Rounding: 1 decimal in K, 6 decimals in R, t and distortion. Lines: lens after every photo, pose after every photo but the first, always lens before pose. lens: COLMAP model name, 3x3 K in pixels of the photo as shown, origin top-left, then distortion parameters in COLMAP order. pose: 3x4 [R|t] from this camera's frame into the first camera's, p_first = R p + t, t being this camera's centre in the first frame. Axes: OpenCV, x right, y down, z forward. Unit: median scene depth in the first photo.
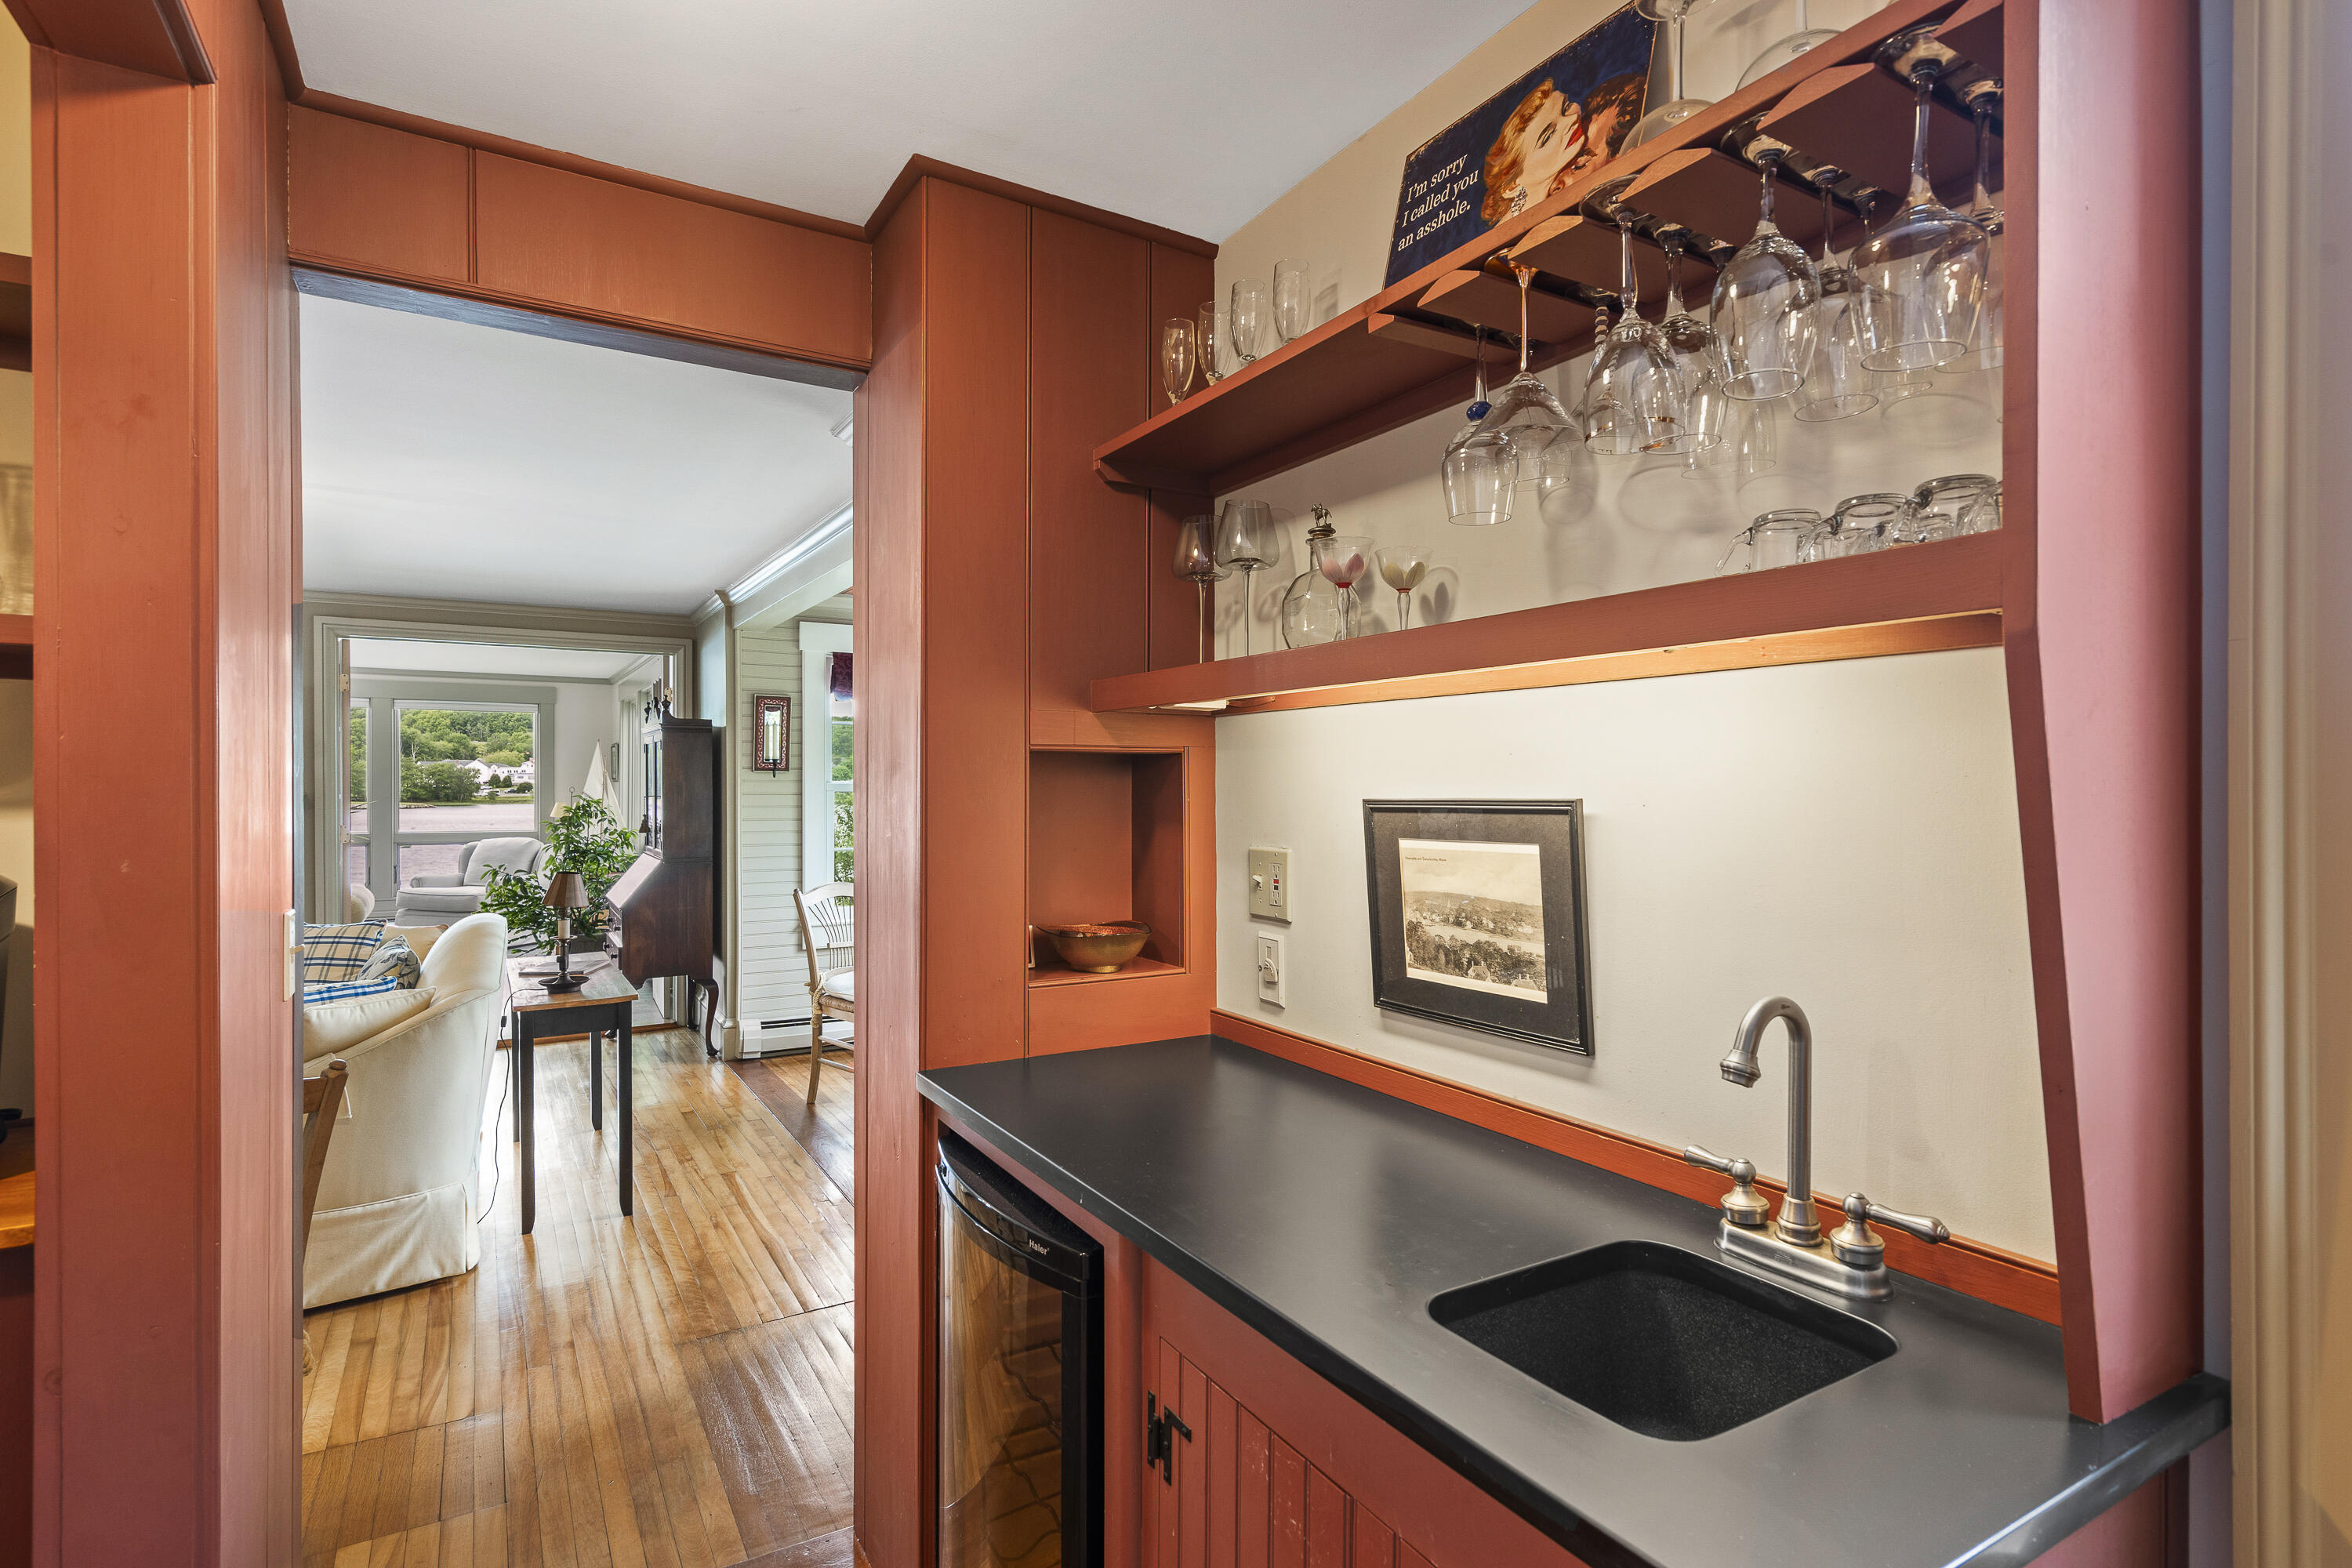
lens RADIAL K [[1153.2, 0, 1212.7], [0, 1153.2, 786.3], [0, 0, 1]] dist [-0.003109, 0.000916]
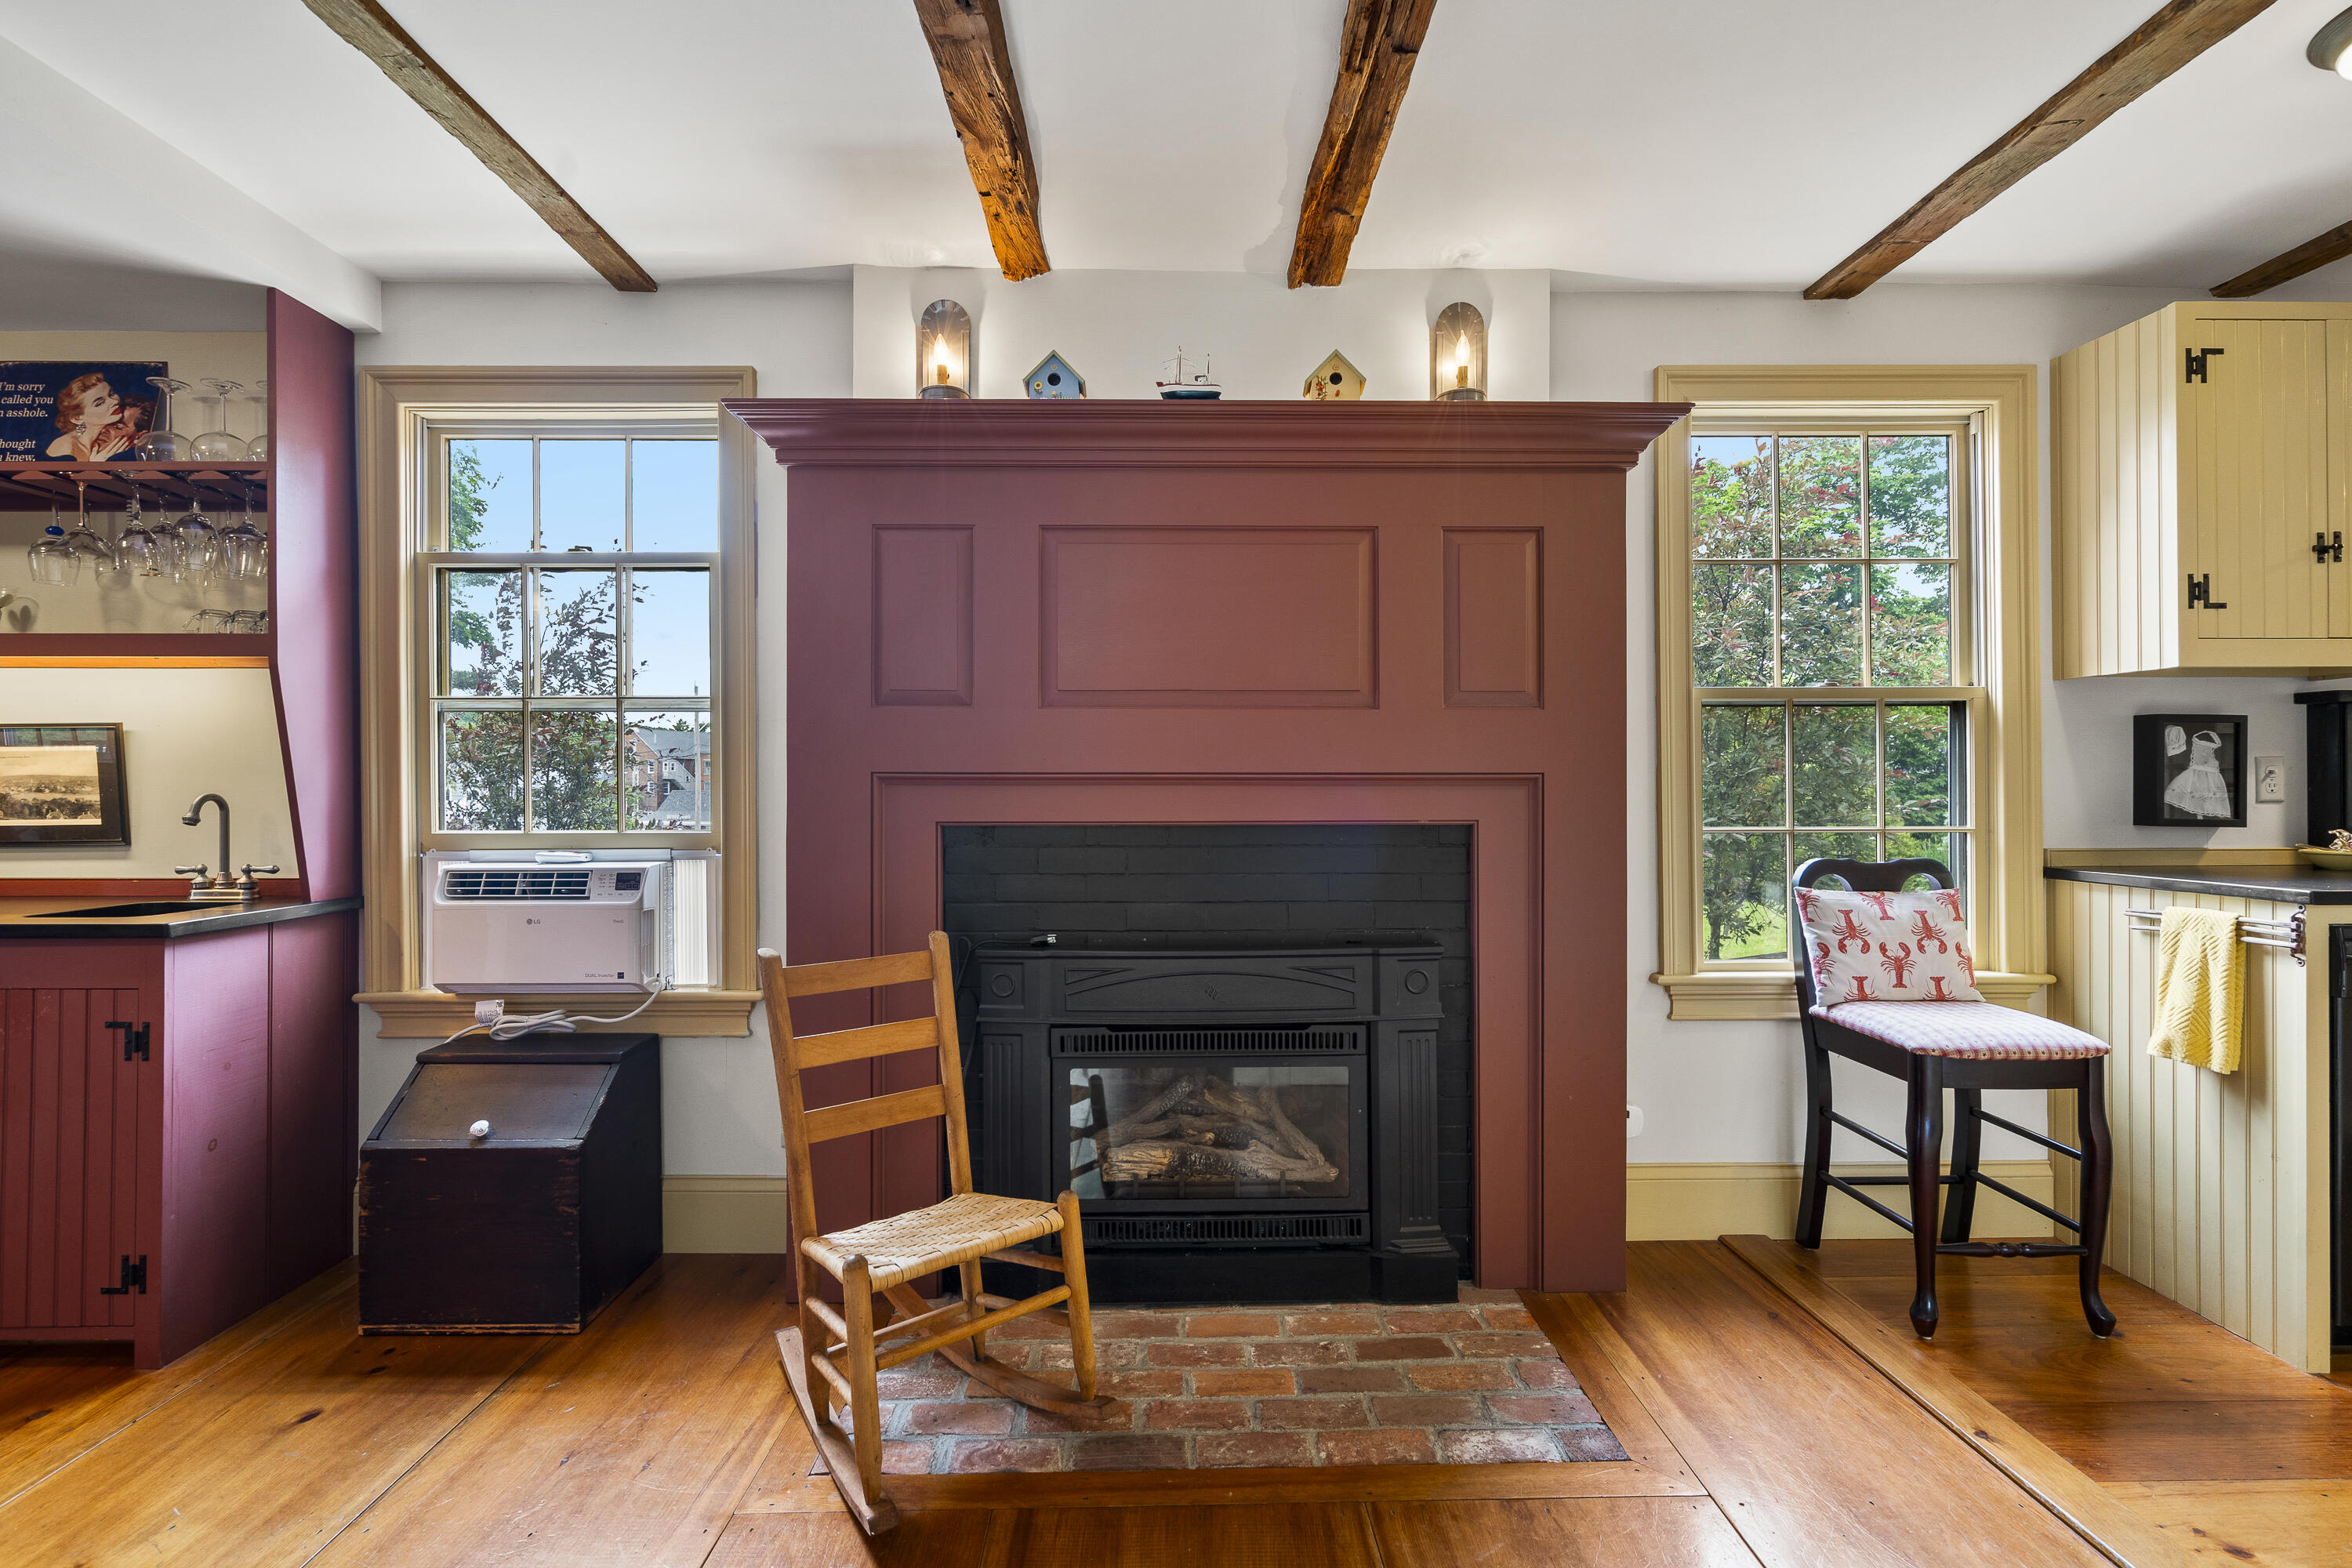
lens RADIAL K [[1074.0, 0, 1123.8], [0, 1074.0, 758.8], [0, 0, 1]] dist [0.003592, 0.001203]
pose [[0.530339, 0.000667, 0.847785, -0.108963], [0.005099, 0.999979, -0.003977, 0.027039], [-0.847770, 0.006432, 0.530324, -0.457676]]
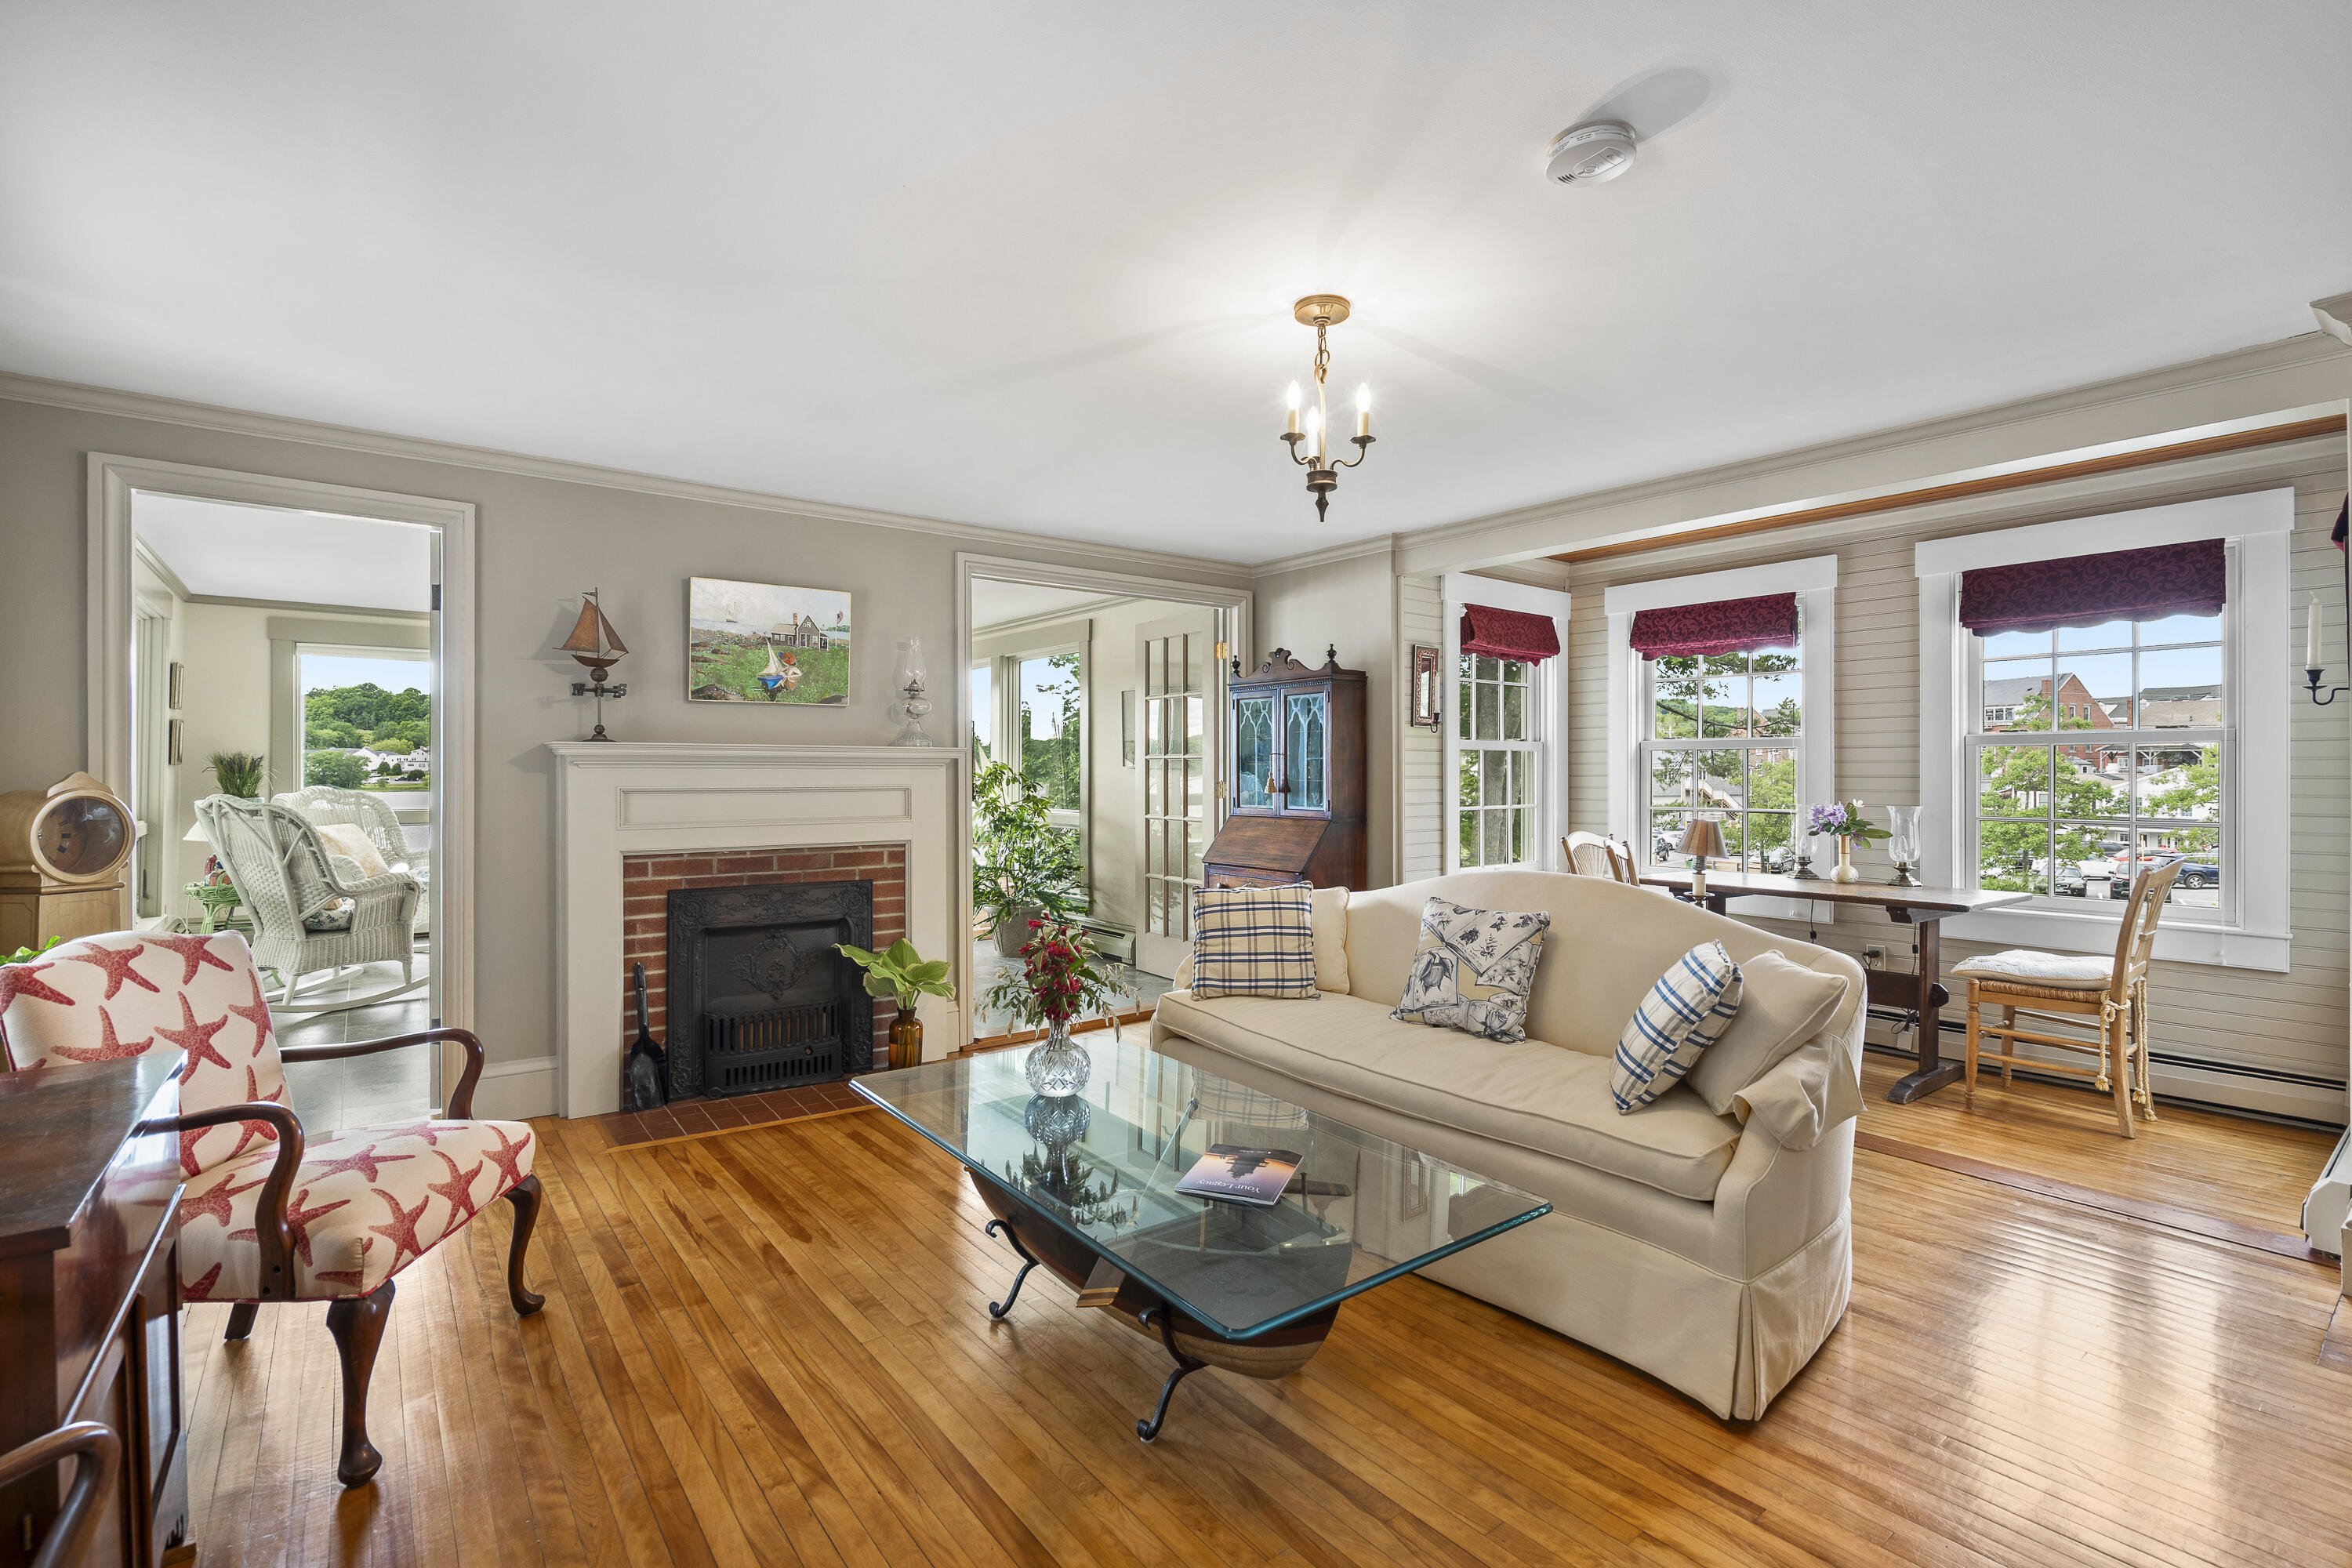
lens RADIAL K [[1074.0, 0, 1181.4], [0, 1074.0, 771.7], [0, 0, 1]] dist [0.003592, 0.001203]
pose [[0.996564, -0.003931, 0.082731, -0.716120], [0.003898, 0.999992, 0.000568, 0.025697], [-0.082733, -0.000244, 0.996572, 0.124244]]
